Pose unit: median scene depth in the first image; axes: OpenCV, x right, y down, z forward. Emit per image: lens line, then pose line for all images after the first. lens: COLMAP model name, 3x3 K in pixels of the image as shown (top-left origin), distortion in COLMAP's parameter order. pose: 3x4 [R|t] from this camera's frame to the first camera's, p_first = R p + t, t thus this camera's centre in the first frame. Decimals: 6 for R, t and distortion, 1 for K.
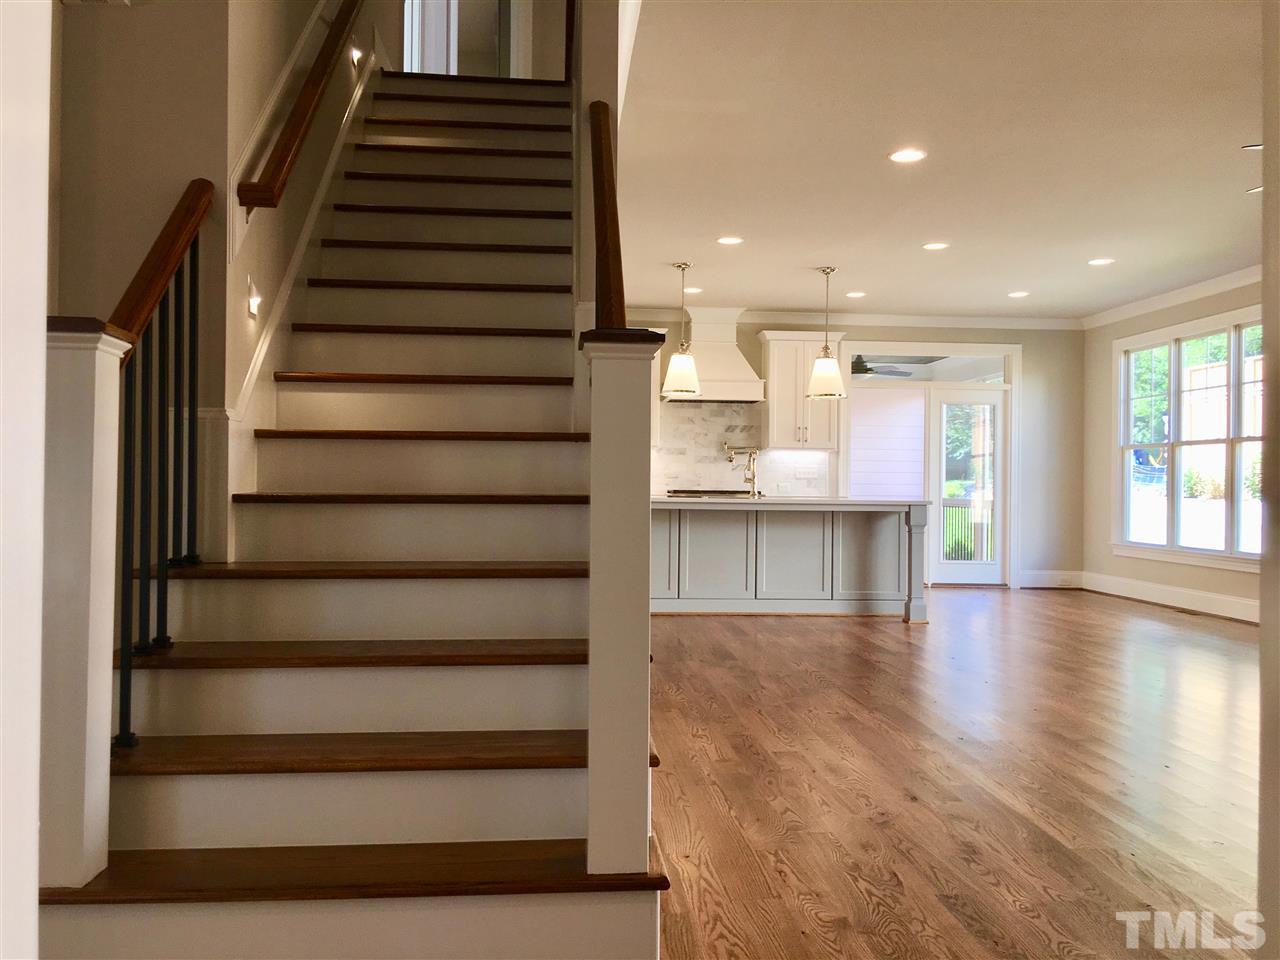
lens RADIAL K [[1084.8, 0, 634.7], [0, 1084.8, 463.9], [0, 0, 1]] dist [0.076880, -0.110418]
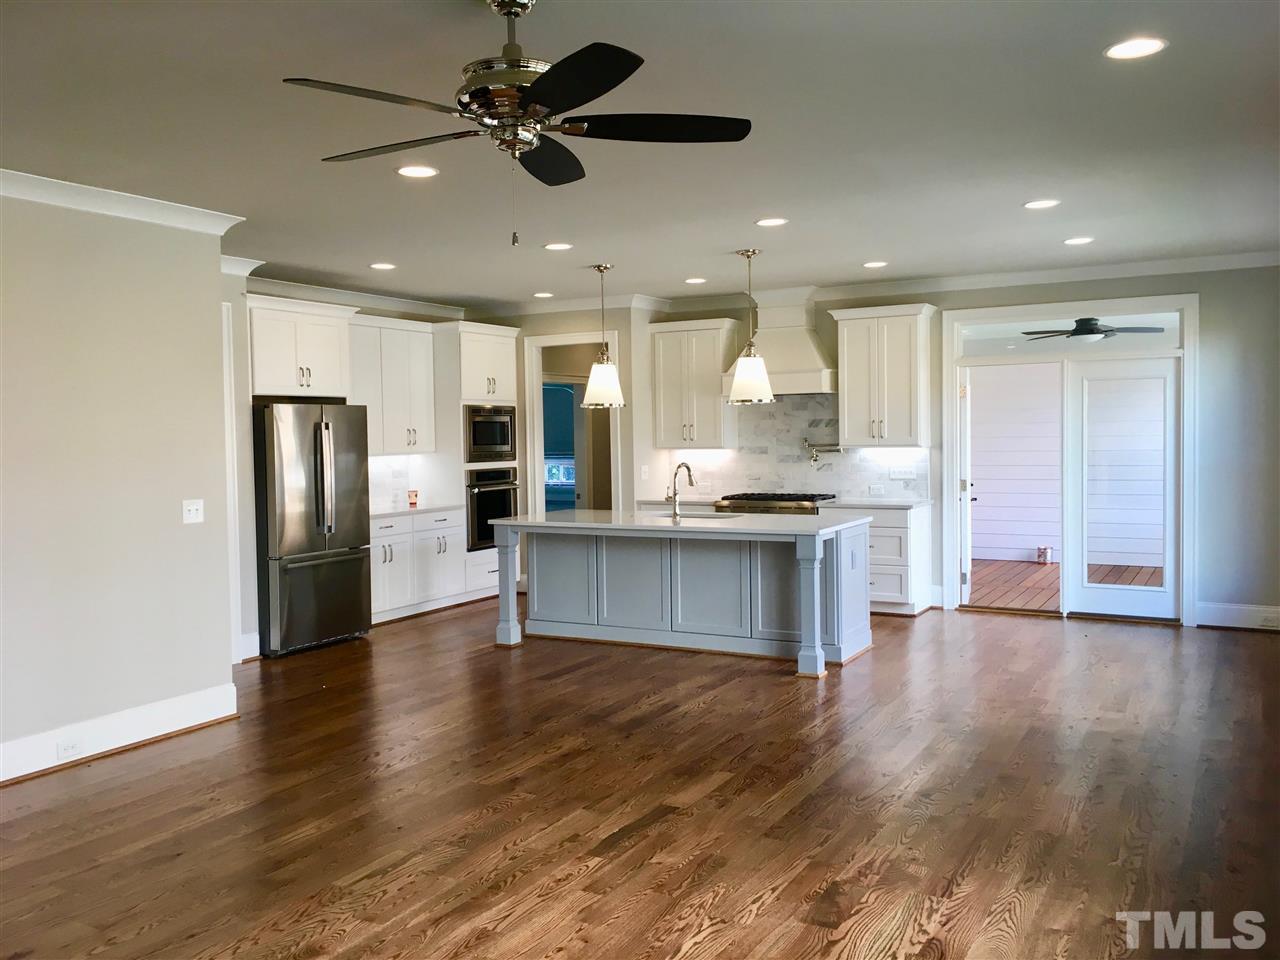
lens RADIAL K [[1084.8, 0, 634.7], [0, 1084.8, 463.9], [0, 0, 1]] dist [0.076880, -0.110418]
pose [[0.833654, -0.009962, -0.552197, 0.454630], [0.037956, 0.998507, 0.039290, -0.039843], [0.550981, -0.053713, 0.832787, 0.184698]]
